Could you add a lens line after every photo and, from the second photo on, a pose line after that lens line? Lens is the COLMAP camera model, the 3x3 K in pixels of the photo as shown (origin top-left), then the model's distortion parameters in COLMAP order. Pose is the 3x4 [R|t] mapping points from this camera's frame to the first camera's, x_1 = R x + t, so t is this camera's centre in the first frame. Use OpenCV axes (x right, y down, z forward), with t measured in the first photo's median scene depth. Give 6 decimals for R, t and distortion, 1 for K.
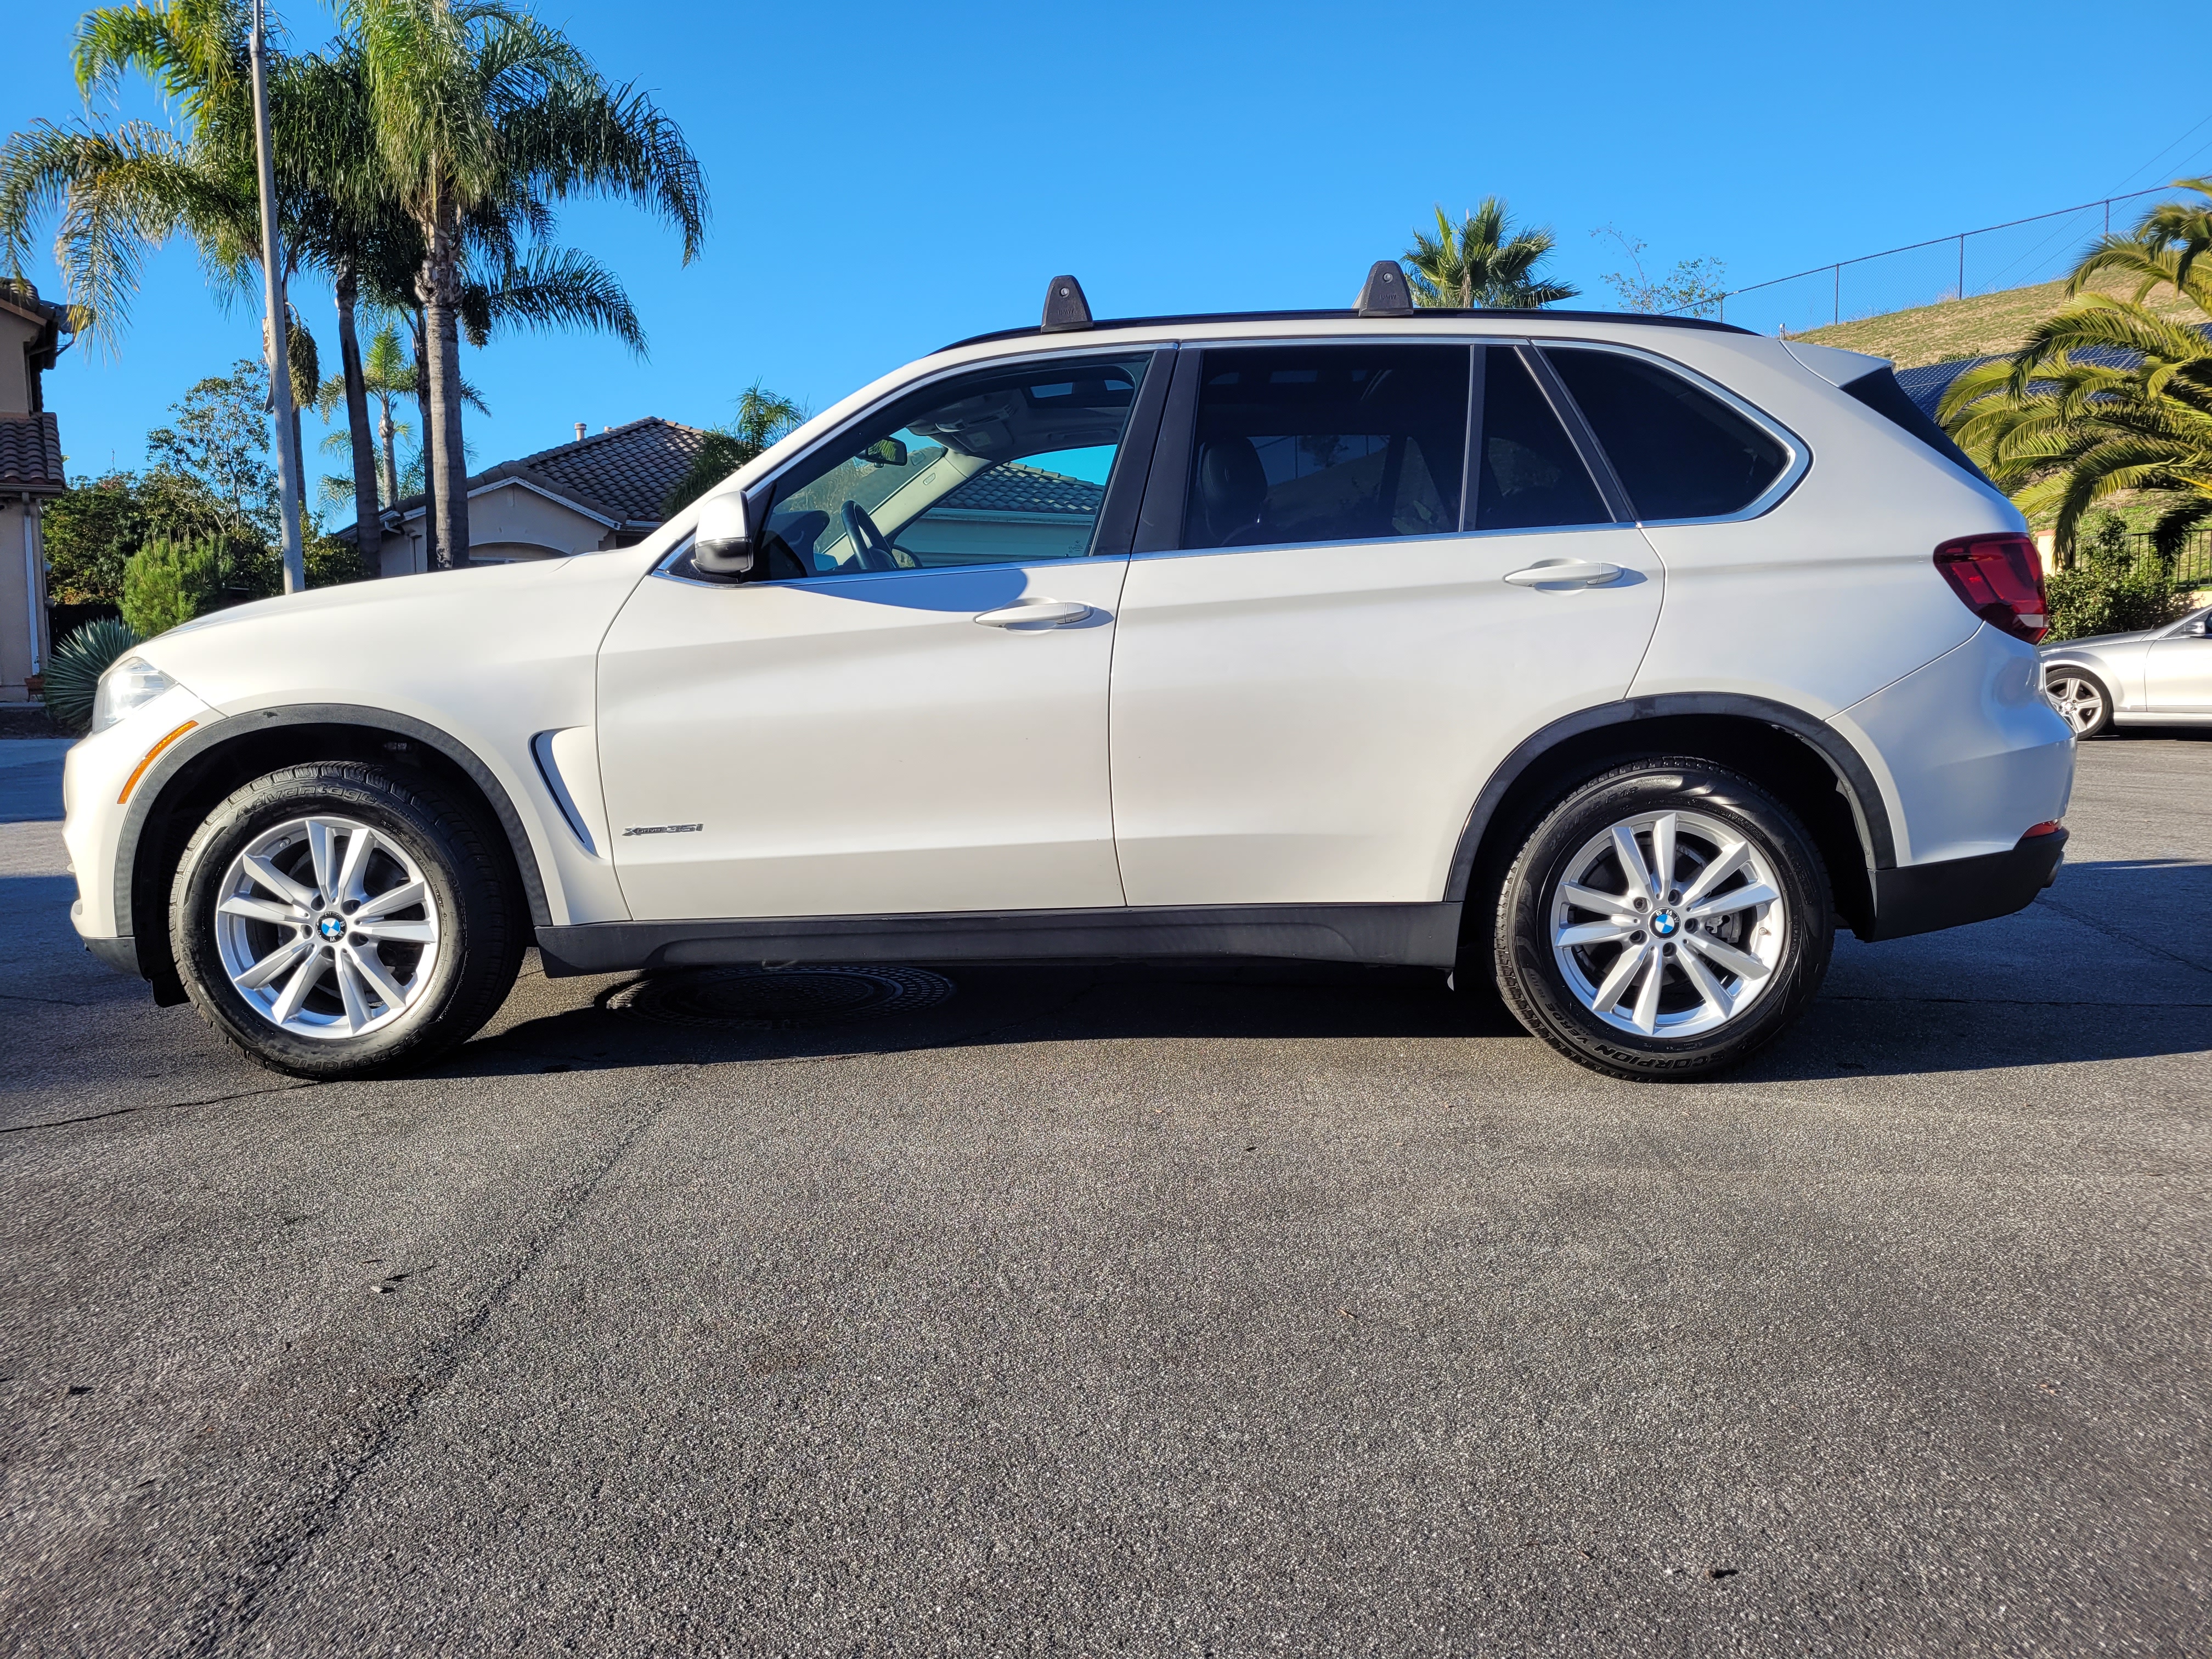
lens RADIAL K [[1735.7, 0, 1106.0], [0, 1735.7, 829.5], [0, 0, 1]] dist [0.035751, -0.036565]
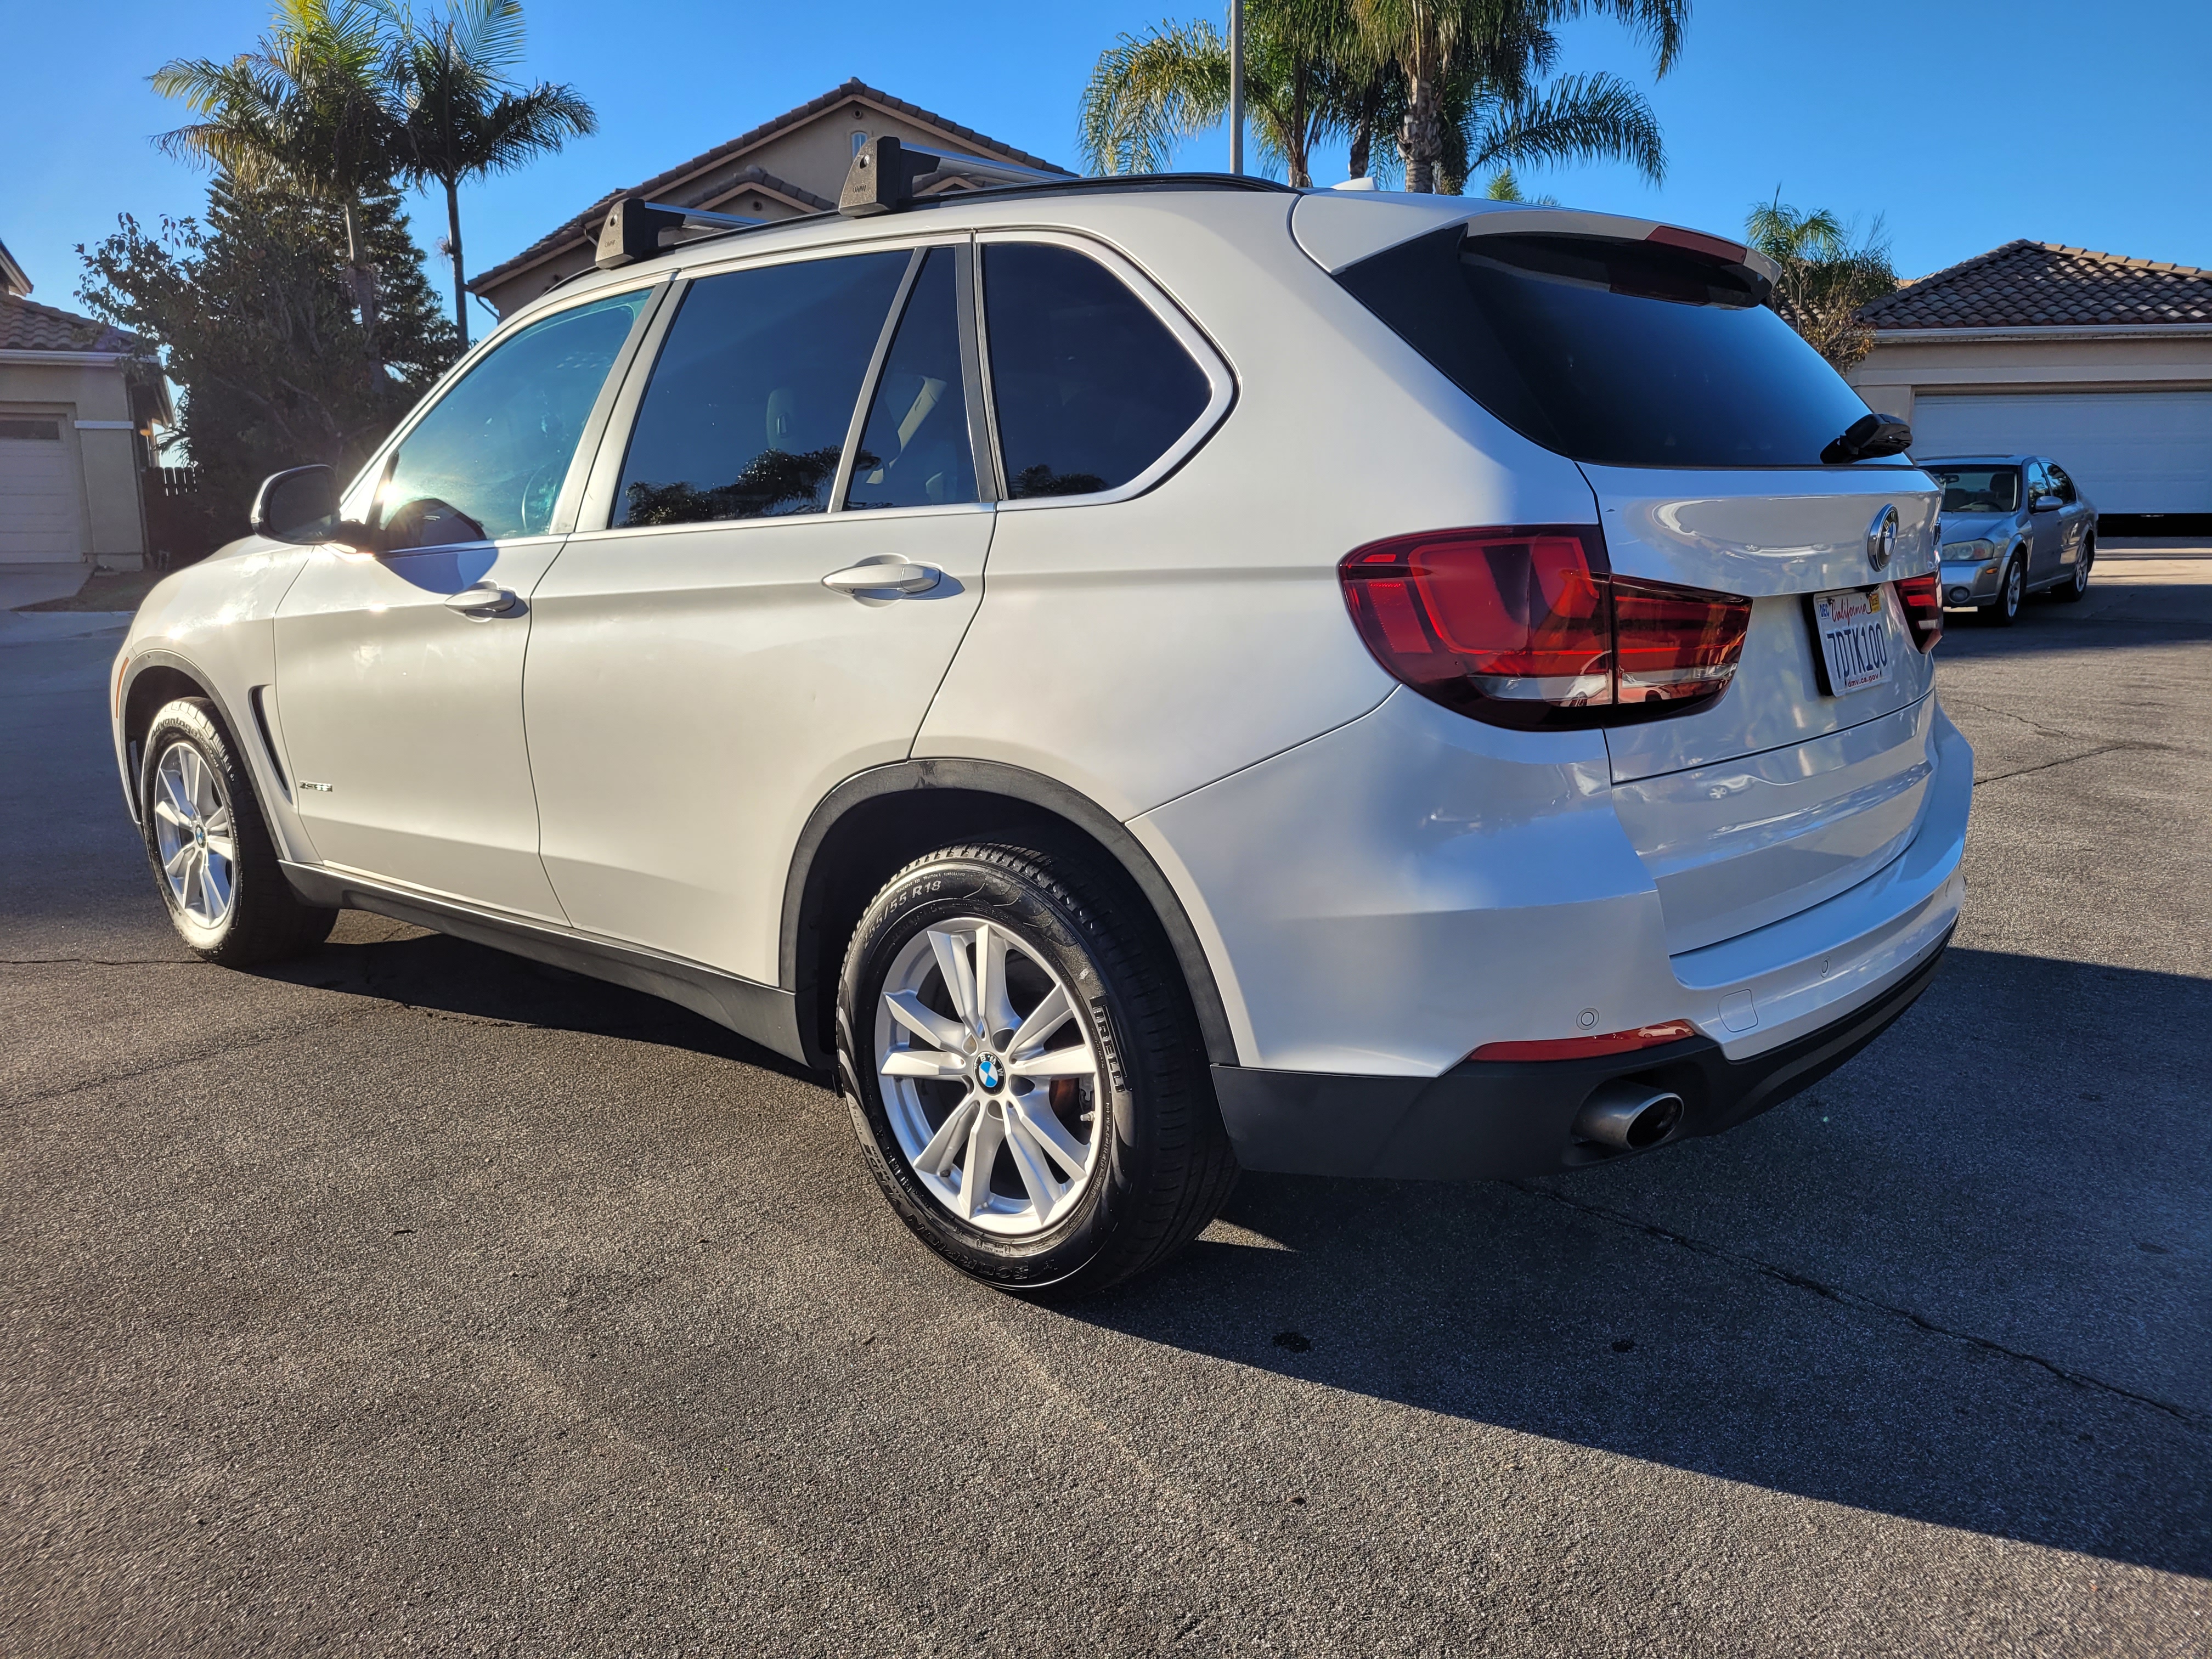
lens RADIAL K [[1735.7, 0, 1106.0], [0, 1735.7, 829.5], [0, 0, 1]] dist [0.035751, -0.036565]
pose [[0.770168, 0.126208, -0.625230, 0.790051], [-0.066405, 0.990767, 0.118197, -0.132382], [0.634375, -0.049513, 0.771438, 0.486417]]
